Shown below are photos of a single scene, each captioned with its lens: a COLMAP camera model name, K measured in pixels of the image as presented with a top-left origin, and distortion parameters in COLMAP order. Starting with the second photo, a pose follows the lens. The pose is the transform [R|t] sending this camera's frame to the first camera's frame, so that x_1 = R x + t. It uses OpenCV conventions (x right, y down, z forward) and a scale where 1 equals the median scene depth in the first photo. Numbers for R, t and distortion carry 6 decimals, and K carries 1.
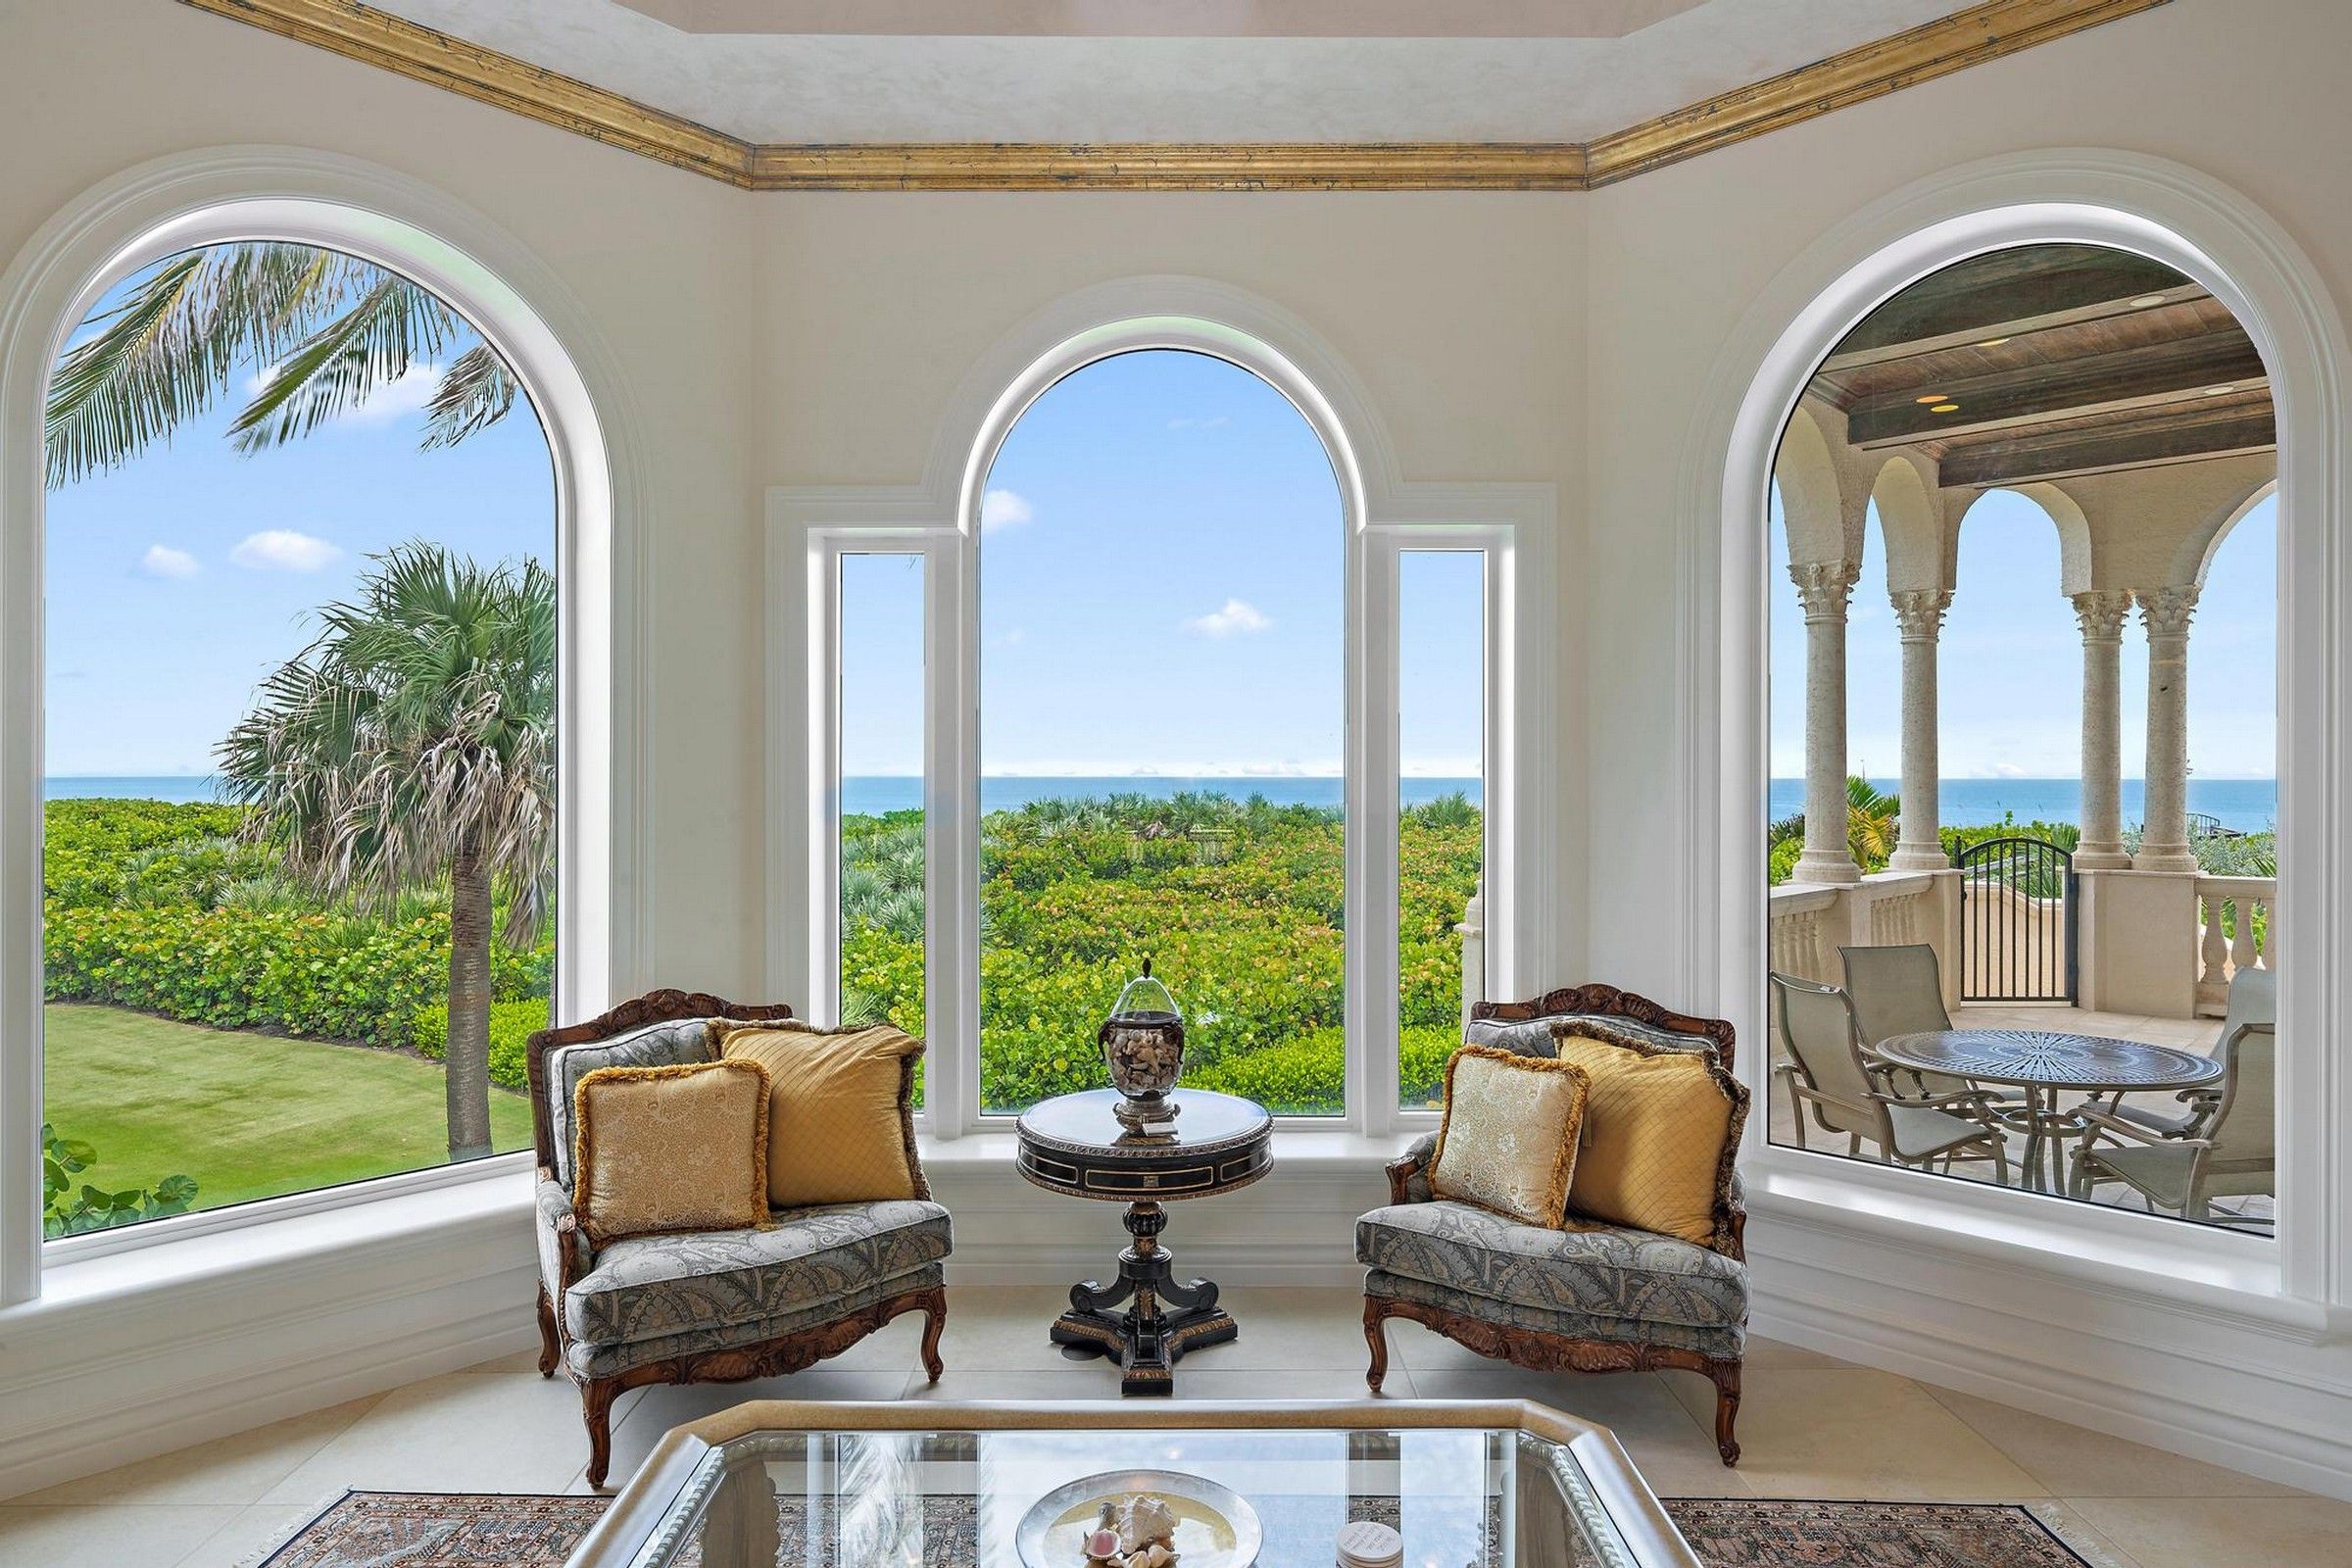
lens RADIAL K [[1399.6, 0, 1176.0], [0, 1399.6, 784.0], [0, 0, 1]] dist [0.037822, -0.000158]
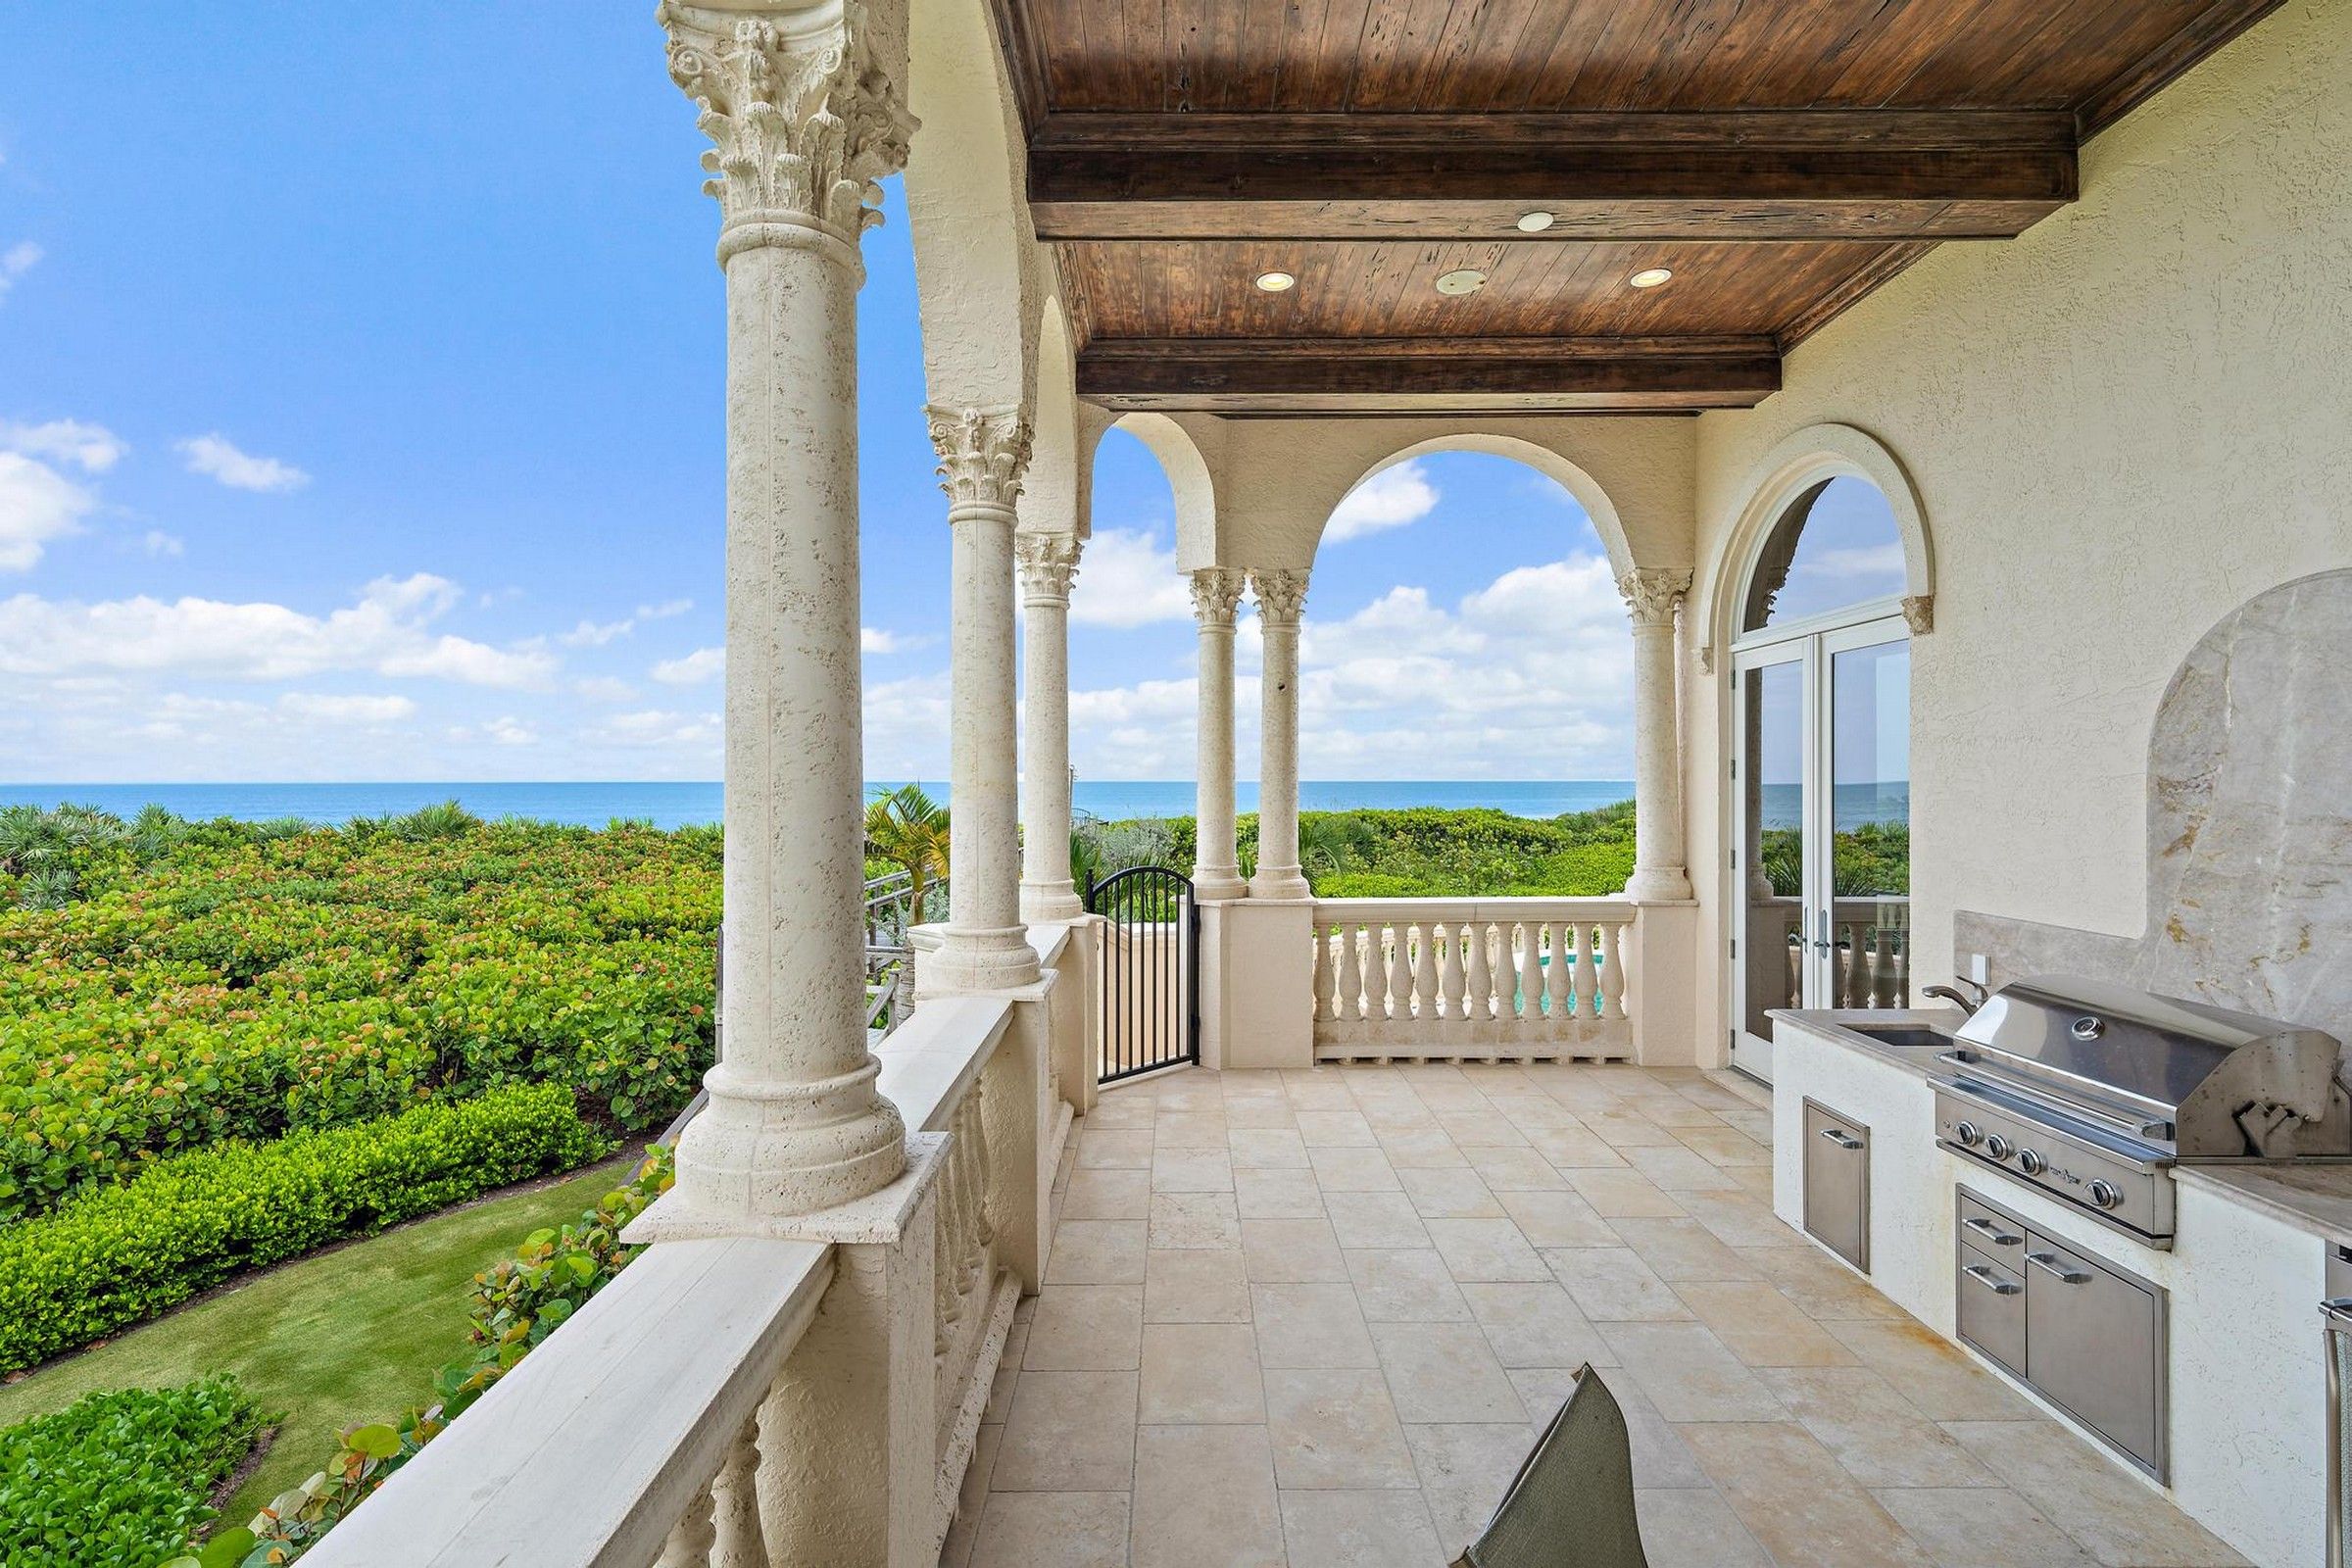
lens RADIAL K [[1032.2, 0, 1171.8], [0, 1032.2, 776.1], [0, 0, 1]] dist [0.000585, -0.000011]
pose [[0.712812, 0.000336, 0.701355, 0.197725], [0.006492, 0.999954, -0.007078, -0.008458], [-0.701325, 0.009599, 0.712777, 0.576832]]
